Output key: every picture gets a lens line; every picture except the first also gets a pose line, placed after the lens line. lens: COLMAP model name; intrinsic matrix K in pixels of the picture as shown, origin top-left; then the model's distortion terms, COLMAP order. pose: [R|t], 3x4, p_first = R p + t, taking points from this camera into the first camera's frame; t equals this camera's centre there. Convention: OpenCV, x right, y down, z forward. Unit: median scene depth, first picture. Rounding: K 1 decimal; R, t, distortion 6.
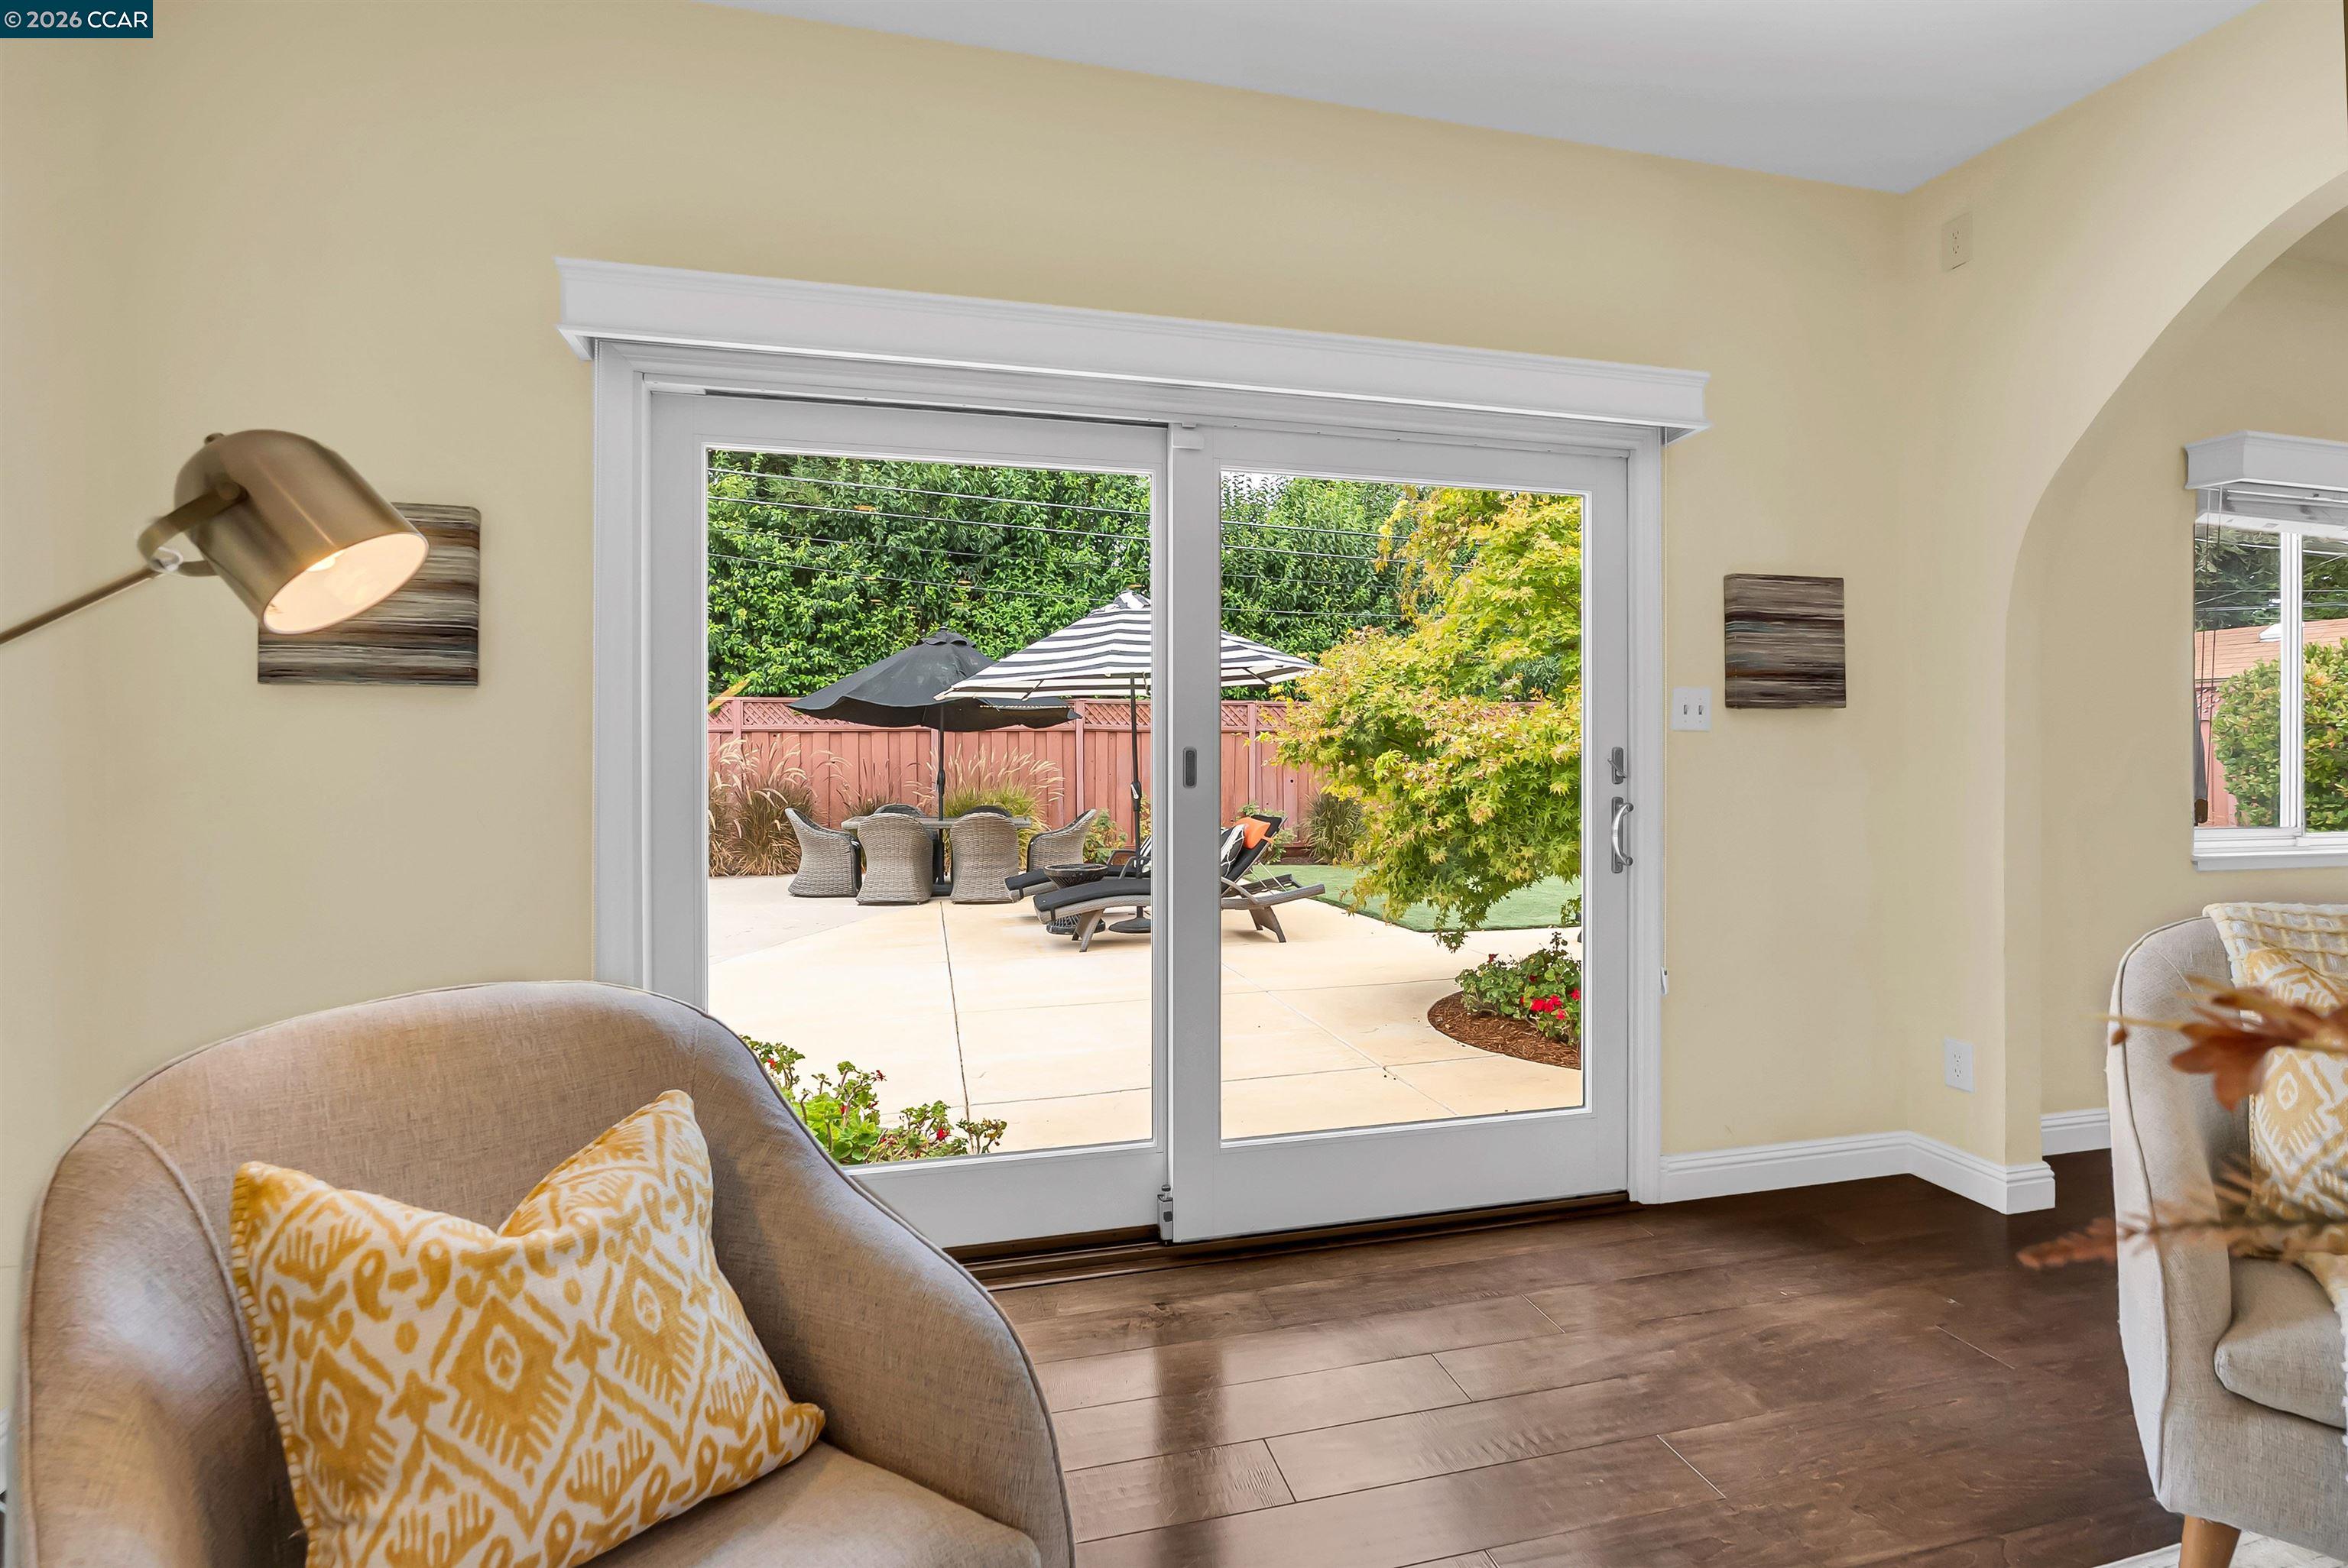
lens RADIAL K [[1065.3, 0, 1196.2], [0, 1065.3, 761.9], [0, 0, 1]] dist [-0.005138, 0.000084]
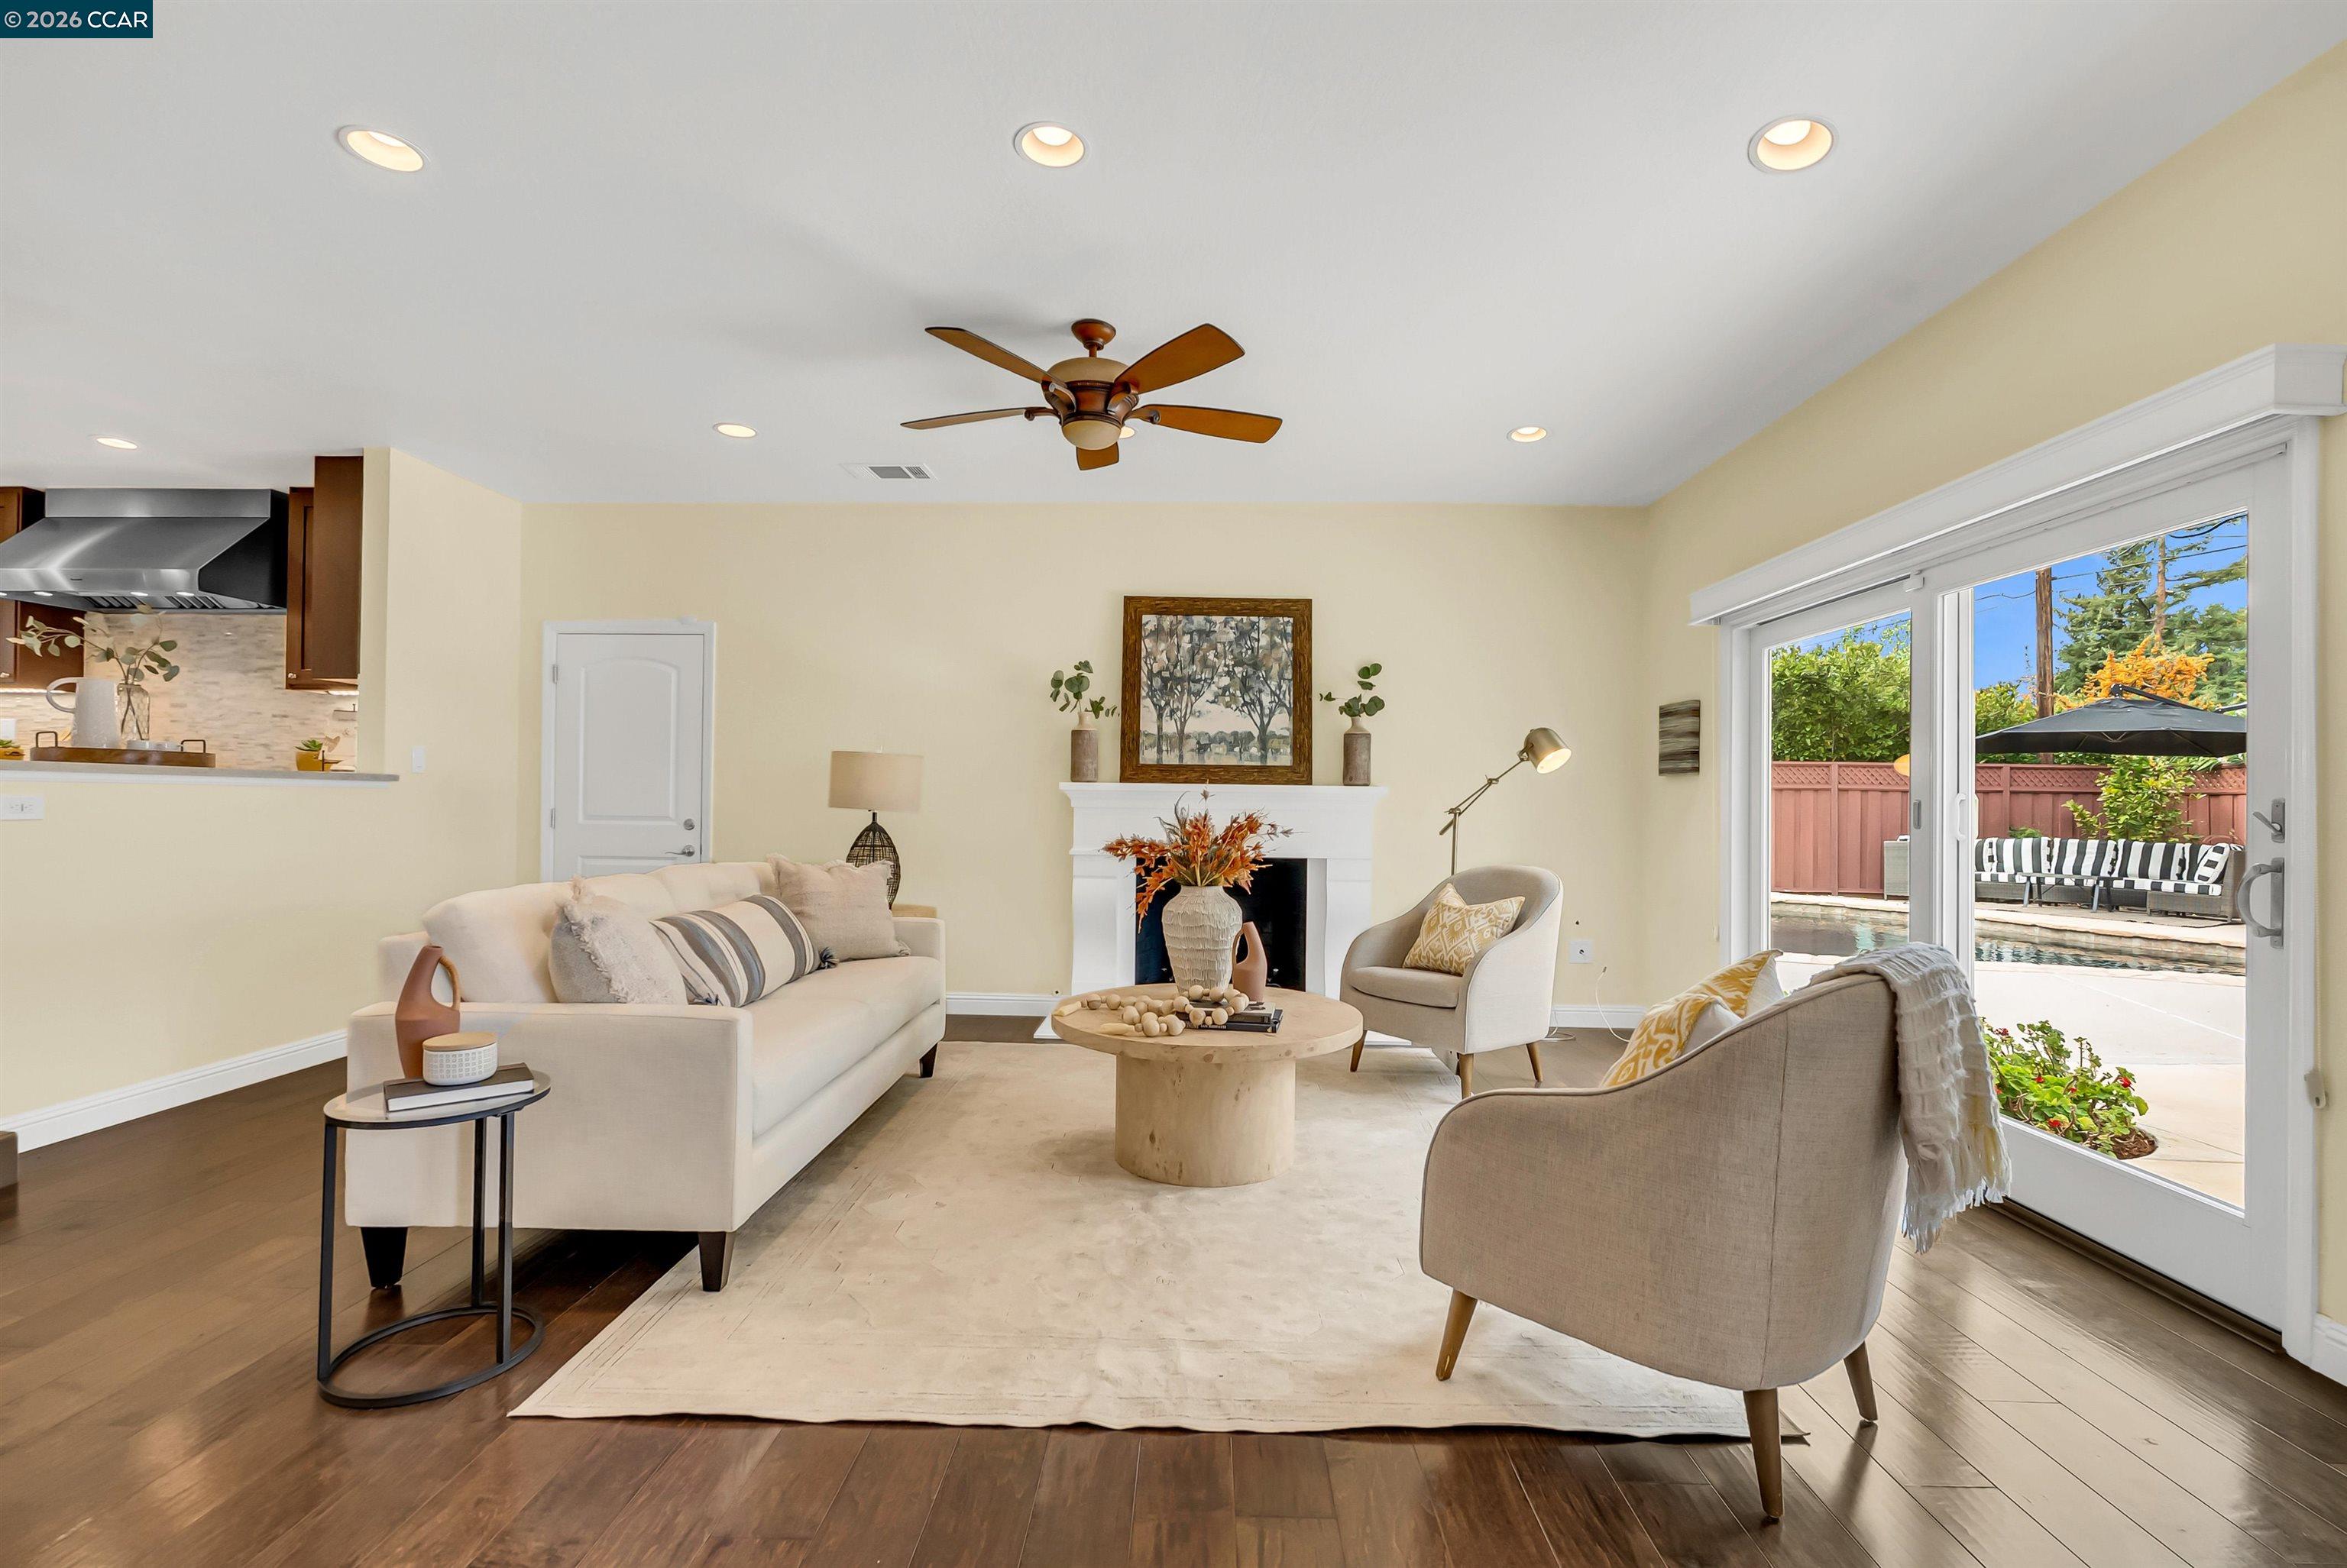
lens RADIAL K [[1039.7, 0, 1182.7], [0, 1039.7, 791.9], [0, 0, 1]] dist [-0.001996, 0.000139]
pose [[-0.262118, -0.008266, -0.965000, 4.498931], [-0.011554, 0.999919, -0.005427, -0.016384], [0.964967, 0.009727, -0.262192, 1.205726]]
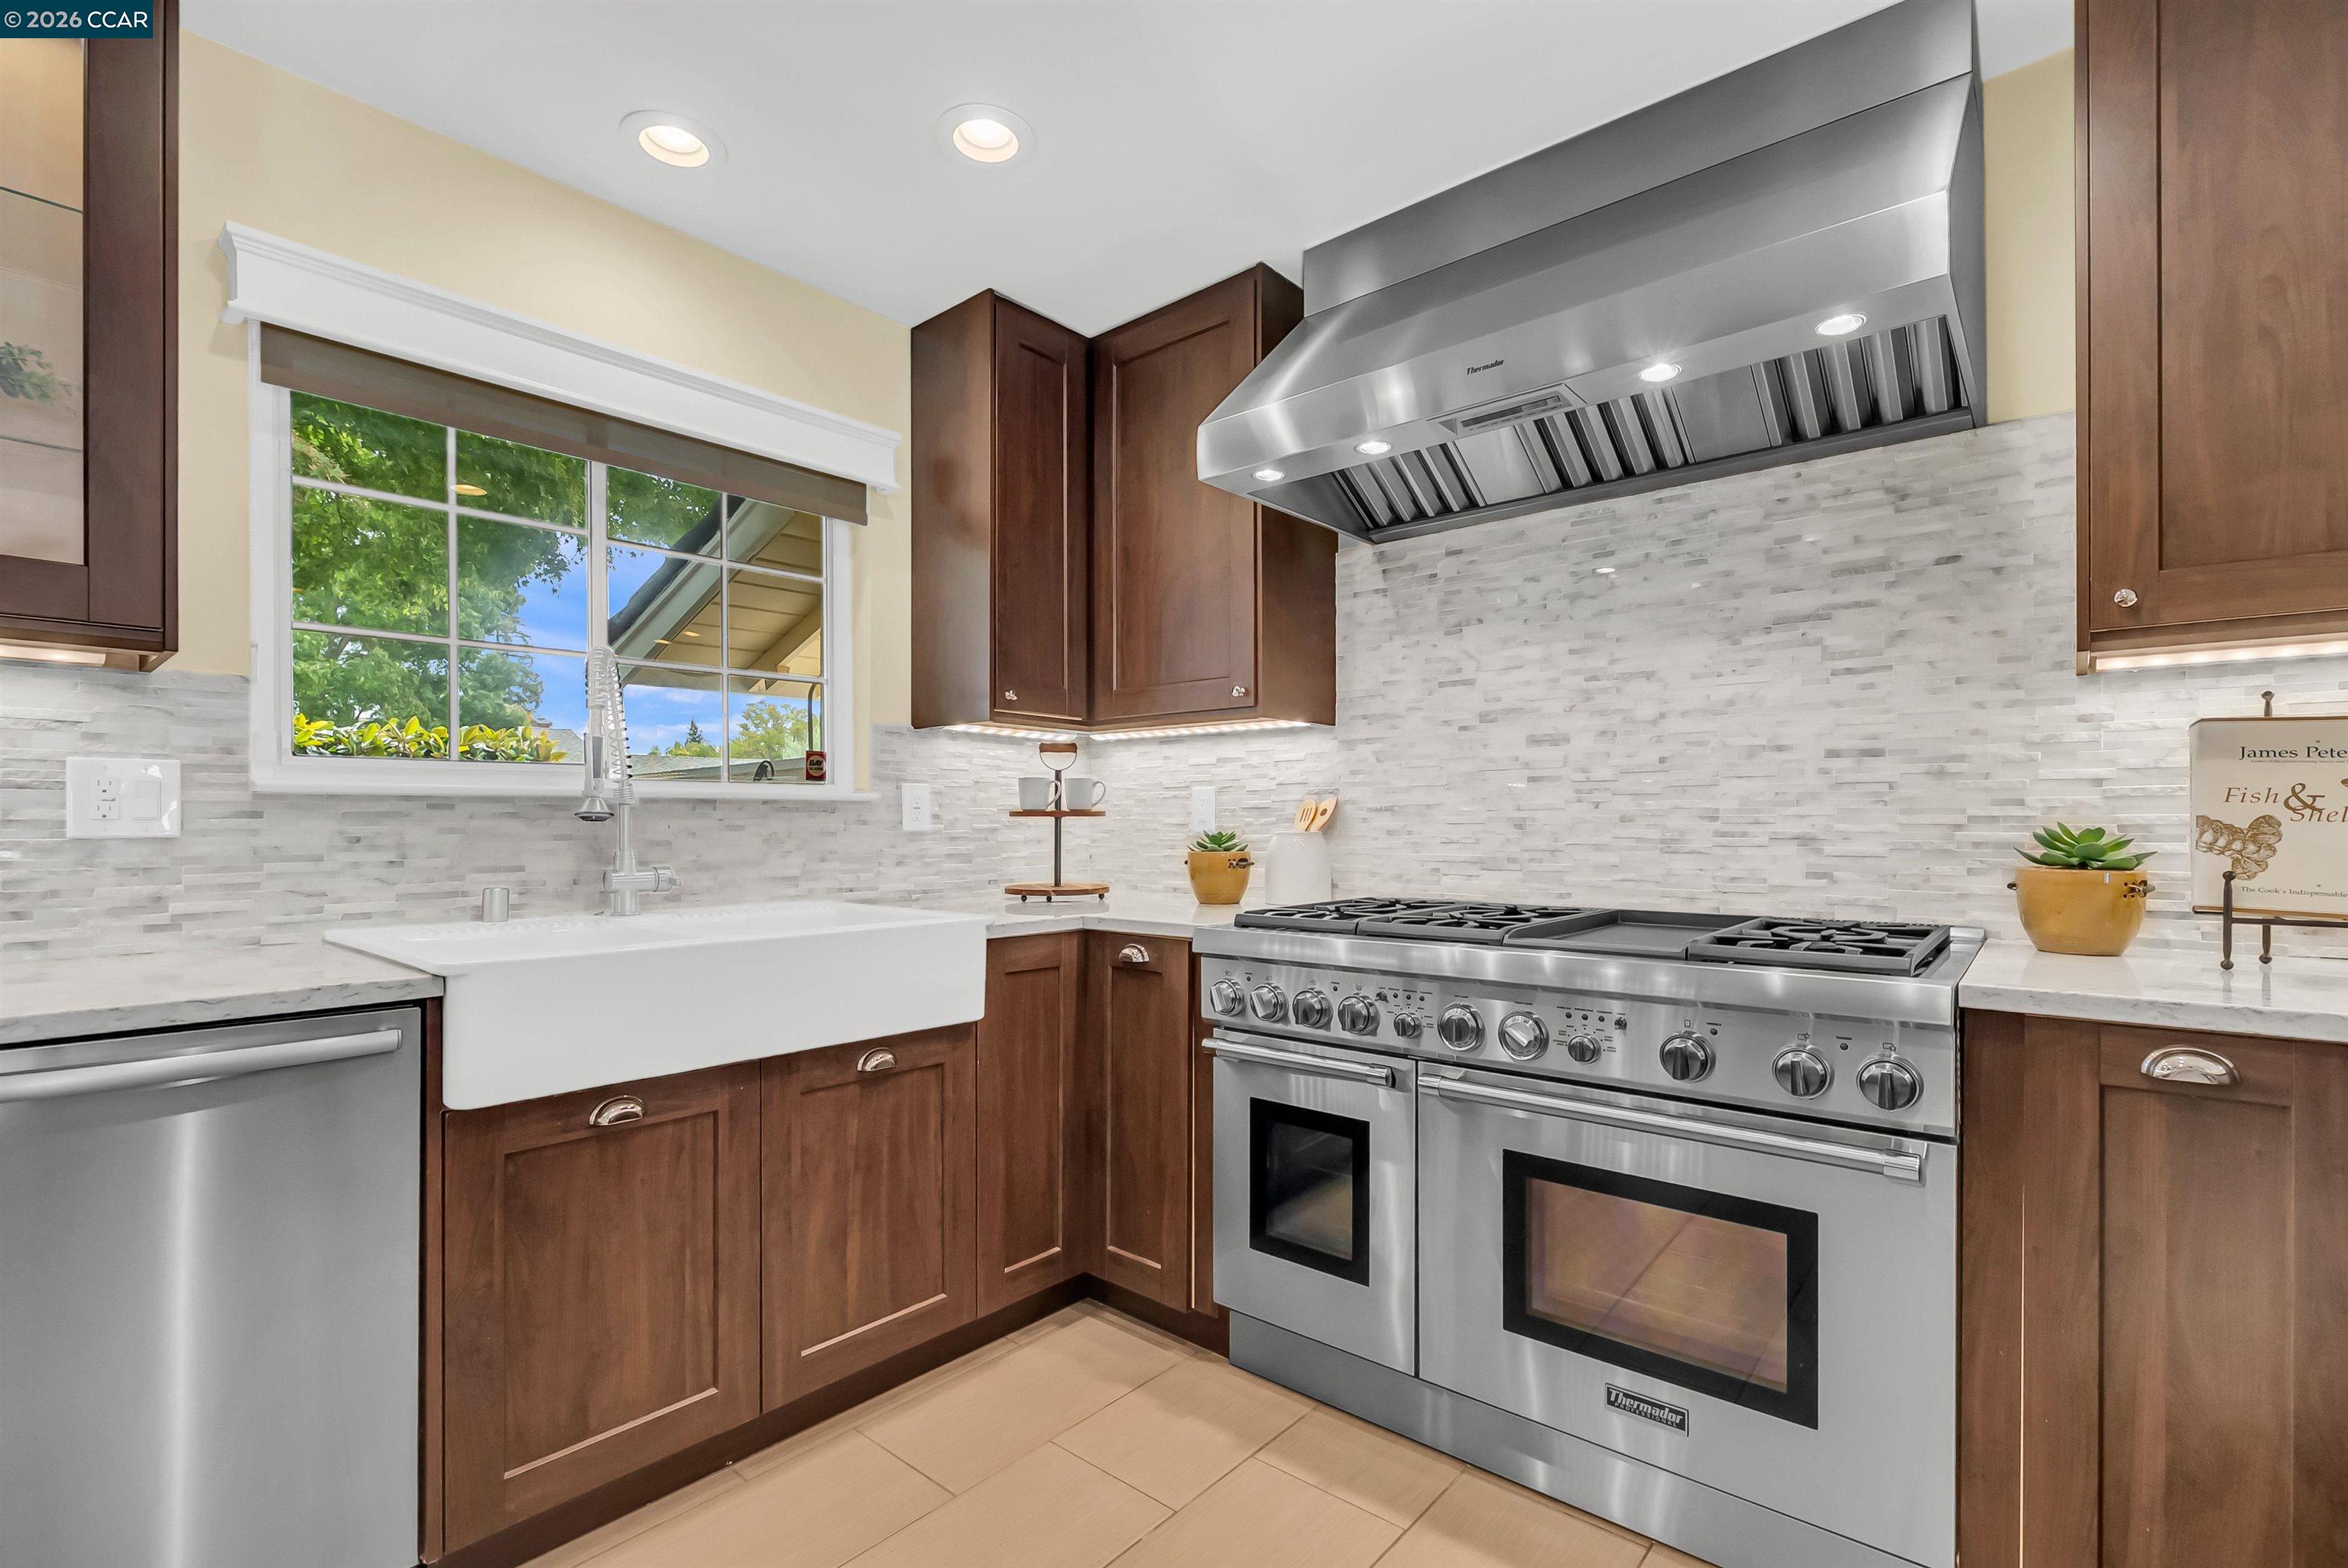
lens RADIAL K [[1069.4, 0, 1175.9], [0, 1069.4, 816.7], [0, 0, 1]] dist [-0.000484, 0.000167]
pose [[-0.811911, 0.001507, -0.583779, 2.115886], [0.002196, 0.999997, -0.000472, -0.338551], [0.583777, -0.001665, -0.811913, -5.140633]]
